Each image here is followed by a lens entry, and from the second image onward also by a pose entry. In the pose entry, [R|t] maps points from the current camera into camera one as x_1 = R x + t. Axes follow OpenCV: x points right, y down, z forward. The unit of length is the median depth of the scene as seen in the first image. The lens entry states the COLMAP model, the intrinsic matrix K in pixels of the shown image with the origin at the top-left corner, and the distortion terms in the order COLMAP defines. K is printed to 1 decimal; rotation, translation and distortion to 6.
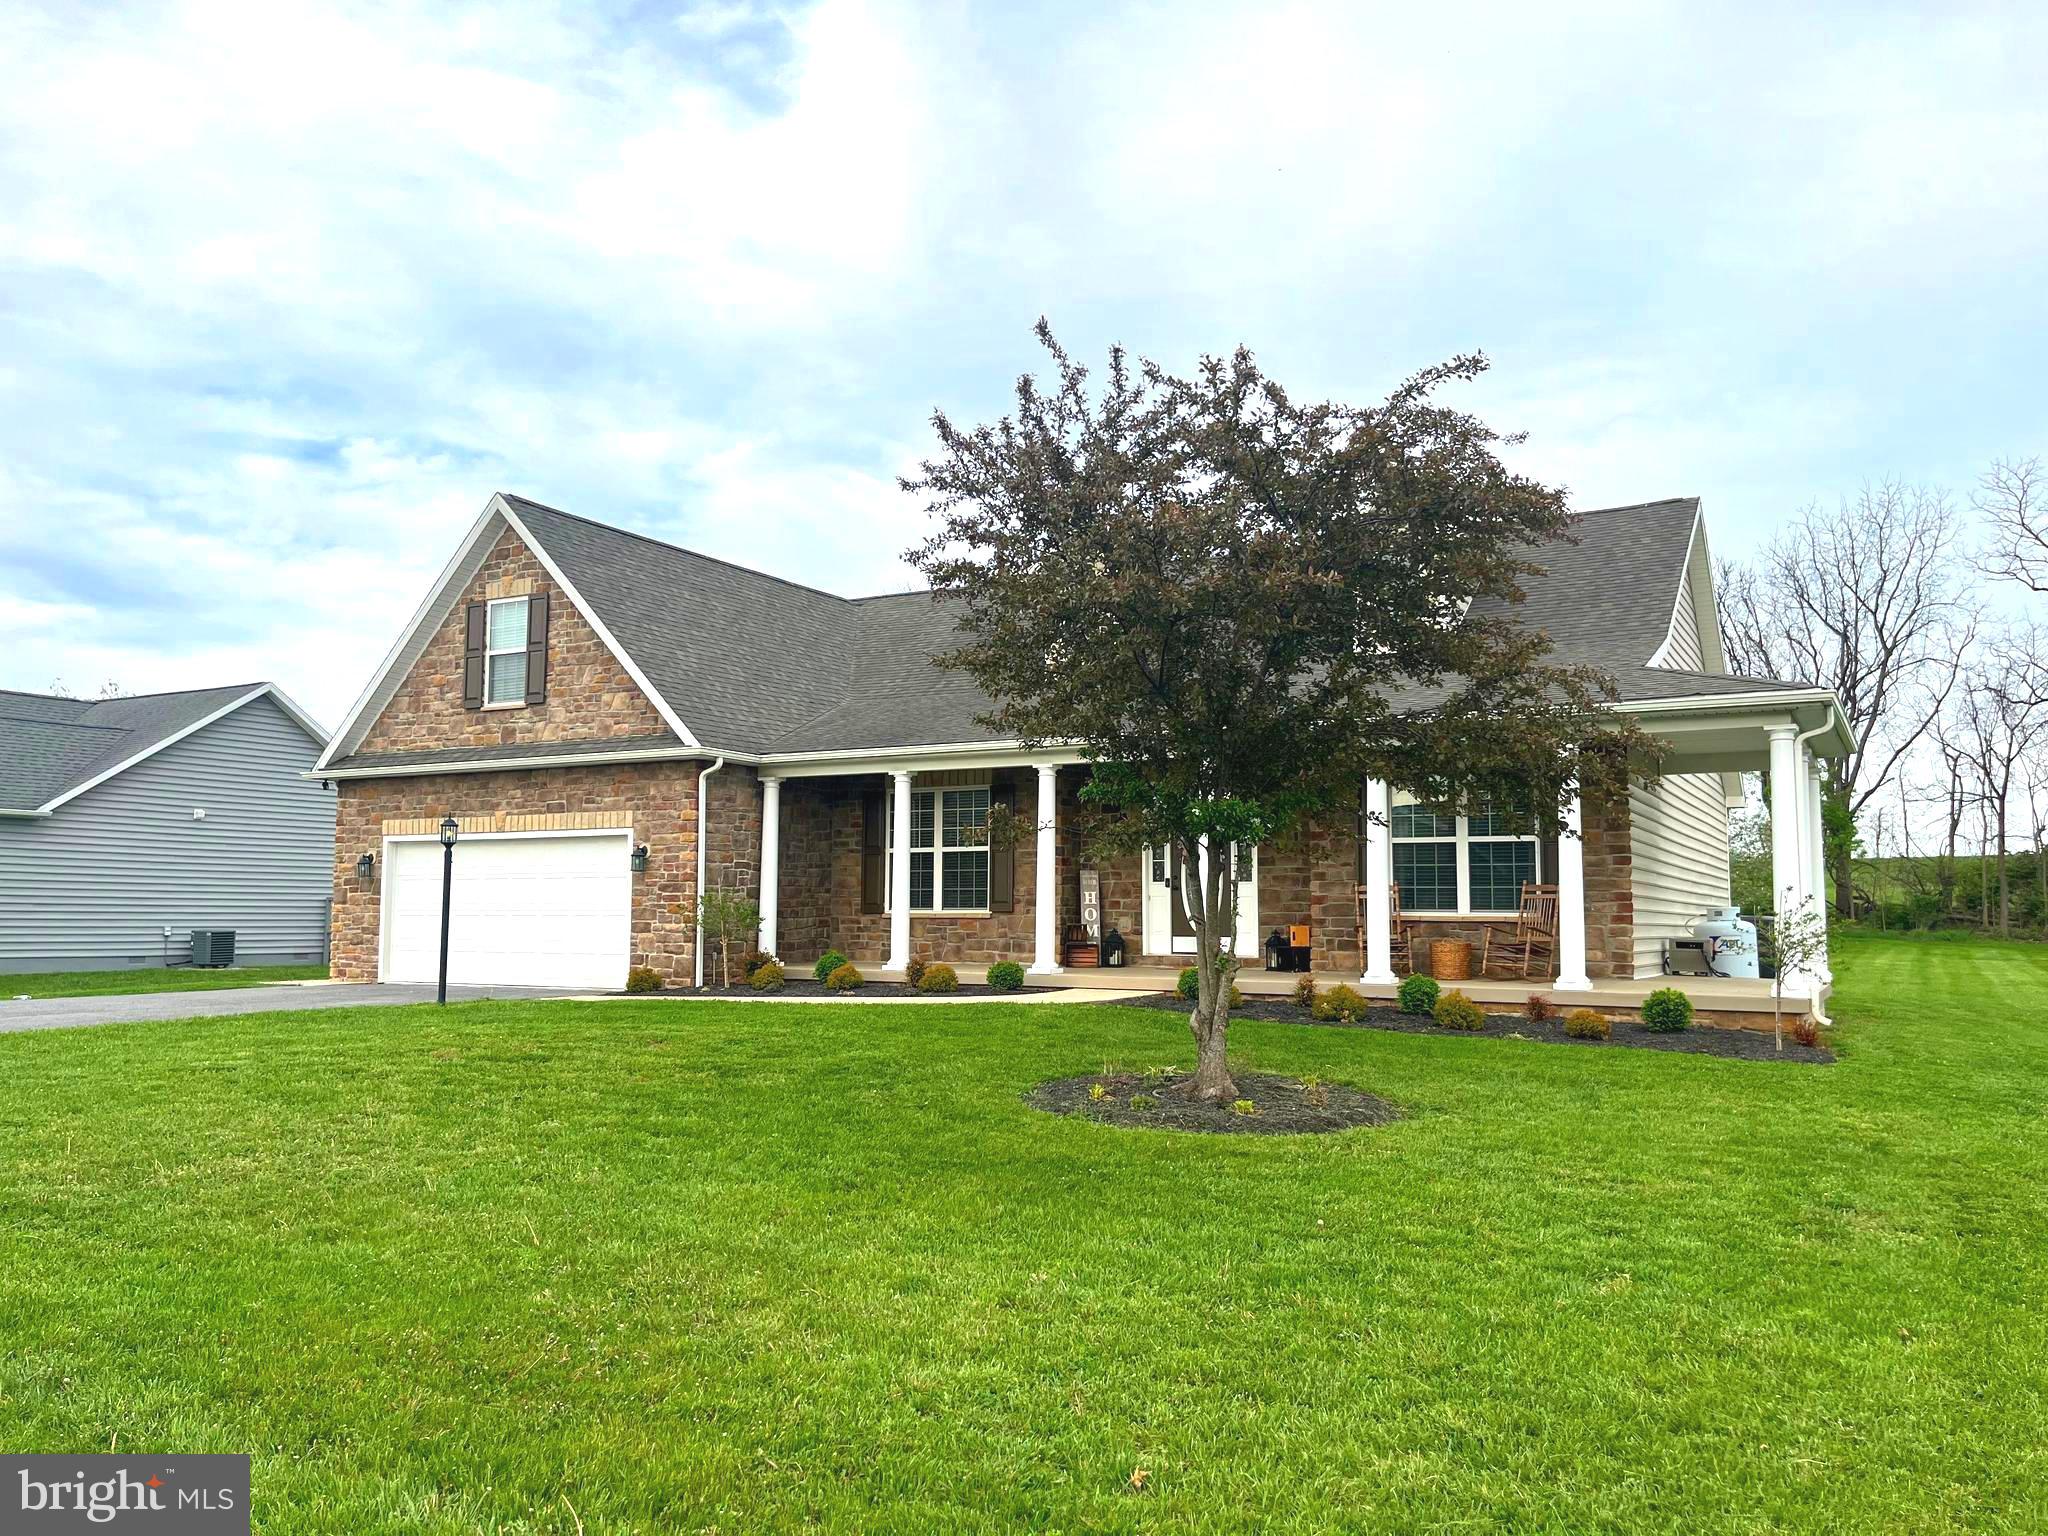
lens RADIAL K [[1554.4, 0, 1023.2], [0, 1554.4, 774.6], [0, 0, 1]] dist [0.073424, 0.000735]
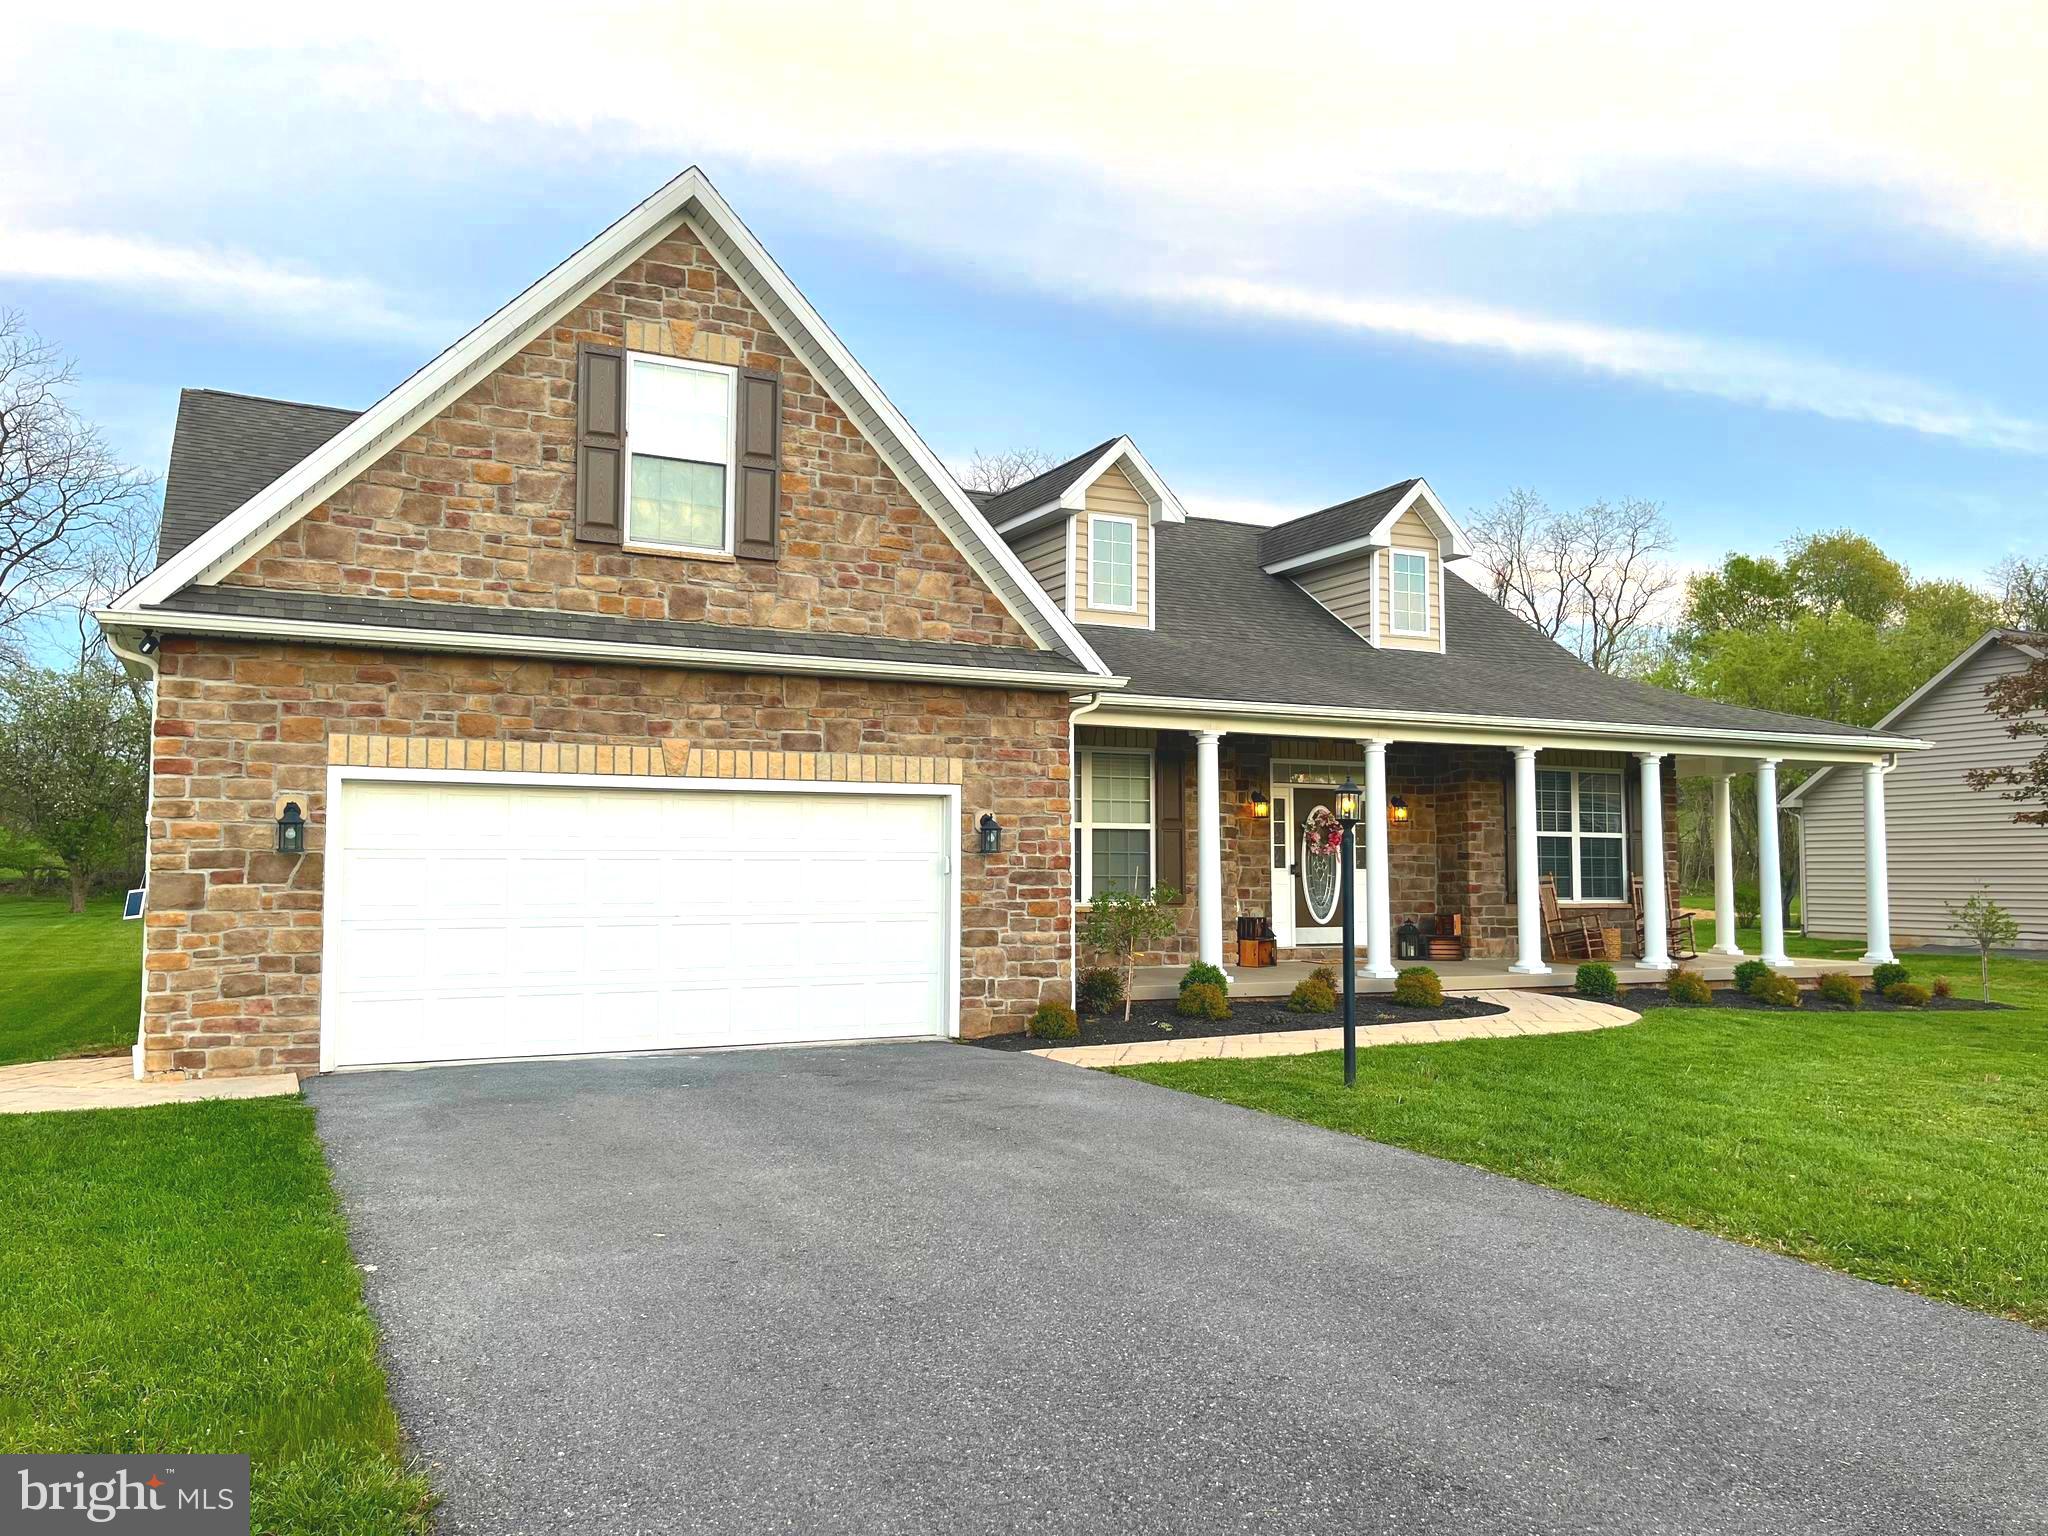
lens RADIAL K [[1554.4, 0, 1023.2], [0, 1554.4, 767.5], [0, 0, 1]] dist [0.073424, 0.000735]
pose [[0.556655, 0.053316, 0.829031, -0.754125], [-0.073883, 0.997161, -0.014519, 0.033732], [-0.827452, -0.053169, 0.559014, 0.607470]]
